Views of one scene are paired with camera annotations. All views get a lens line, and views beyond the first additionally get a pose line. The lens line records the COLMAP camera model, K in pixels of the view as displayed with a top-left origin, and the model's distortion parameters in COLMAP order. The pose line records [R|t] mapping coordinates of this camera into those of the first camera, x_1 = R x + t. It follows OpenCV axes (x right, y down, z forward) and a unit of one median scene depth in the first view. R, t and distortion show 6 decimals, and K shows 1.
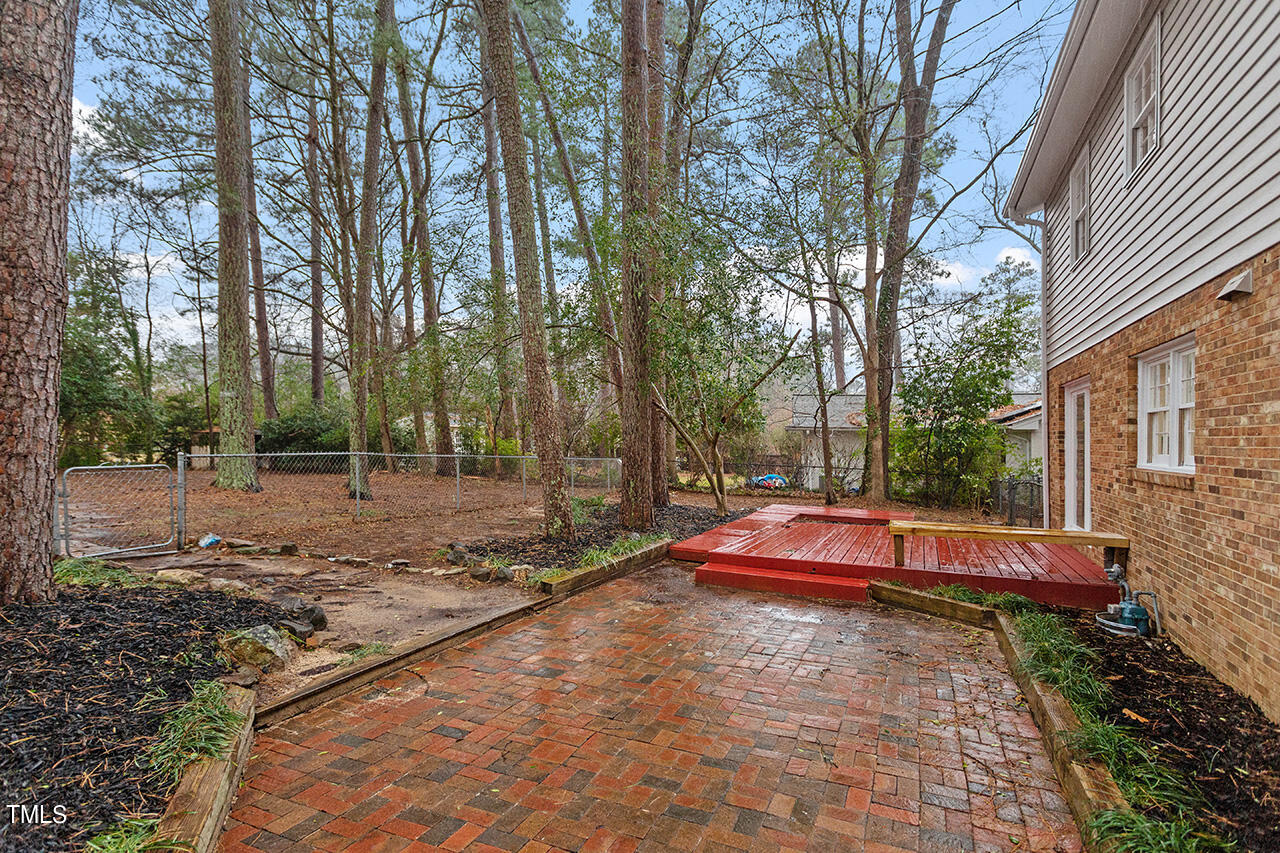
lens RADIAL K [[640.2, 0, 643.5], [0, 640.2, 437.7], [0, 0, 1]] dist [0.002421, 0.000956]
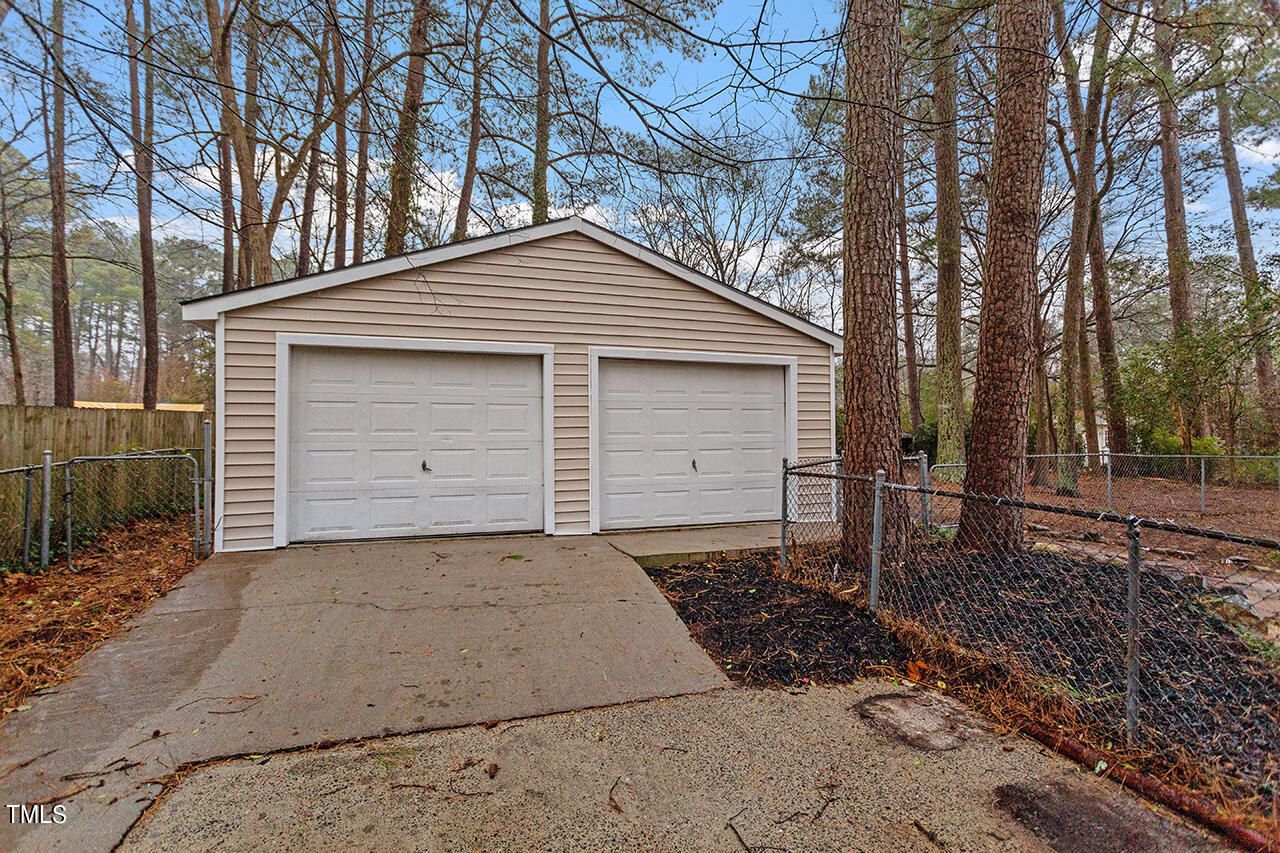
lens RADIAL K [[612.3, 0, 640.0], [0, 612.3, 426.5], [0, 0, 1]] dist [0.000414, 0.000406]
pose [[0.665366, -0.039137, -0.745491, -0.102913], [0.025904, 0.999234, -0.029338, -0.006296], [0.746068, 0.000209, 0.665870, -0.143970]]
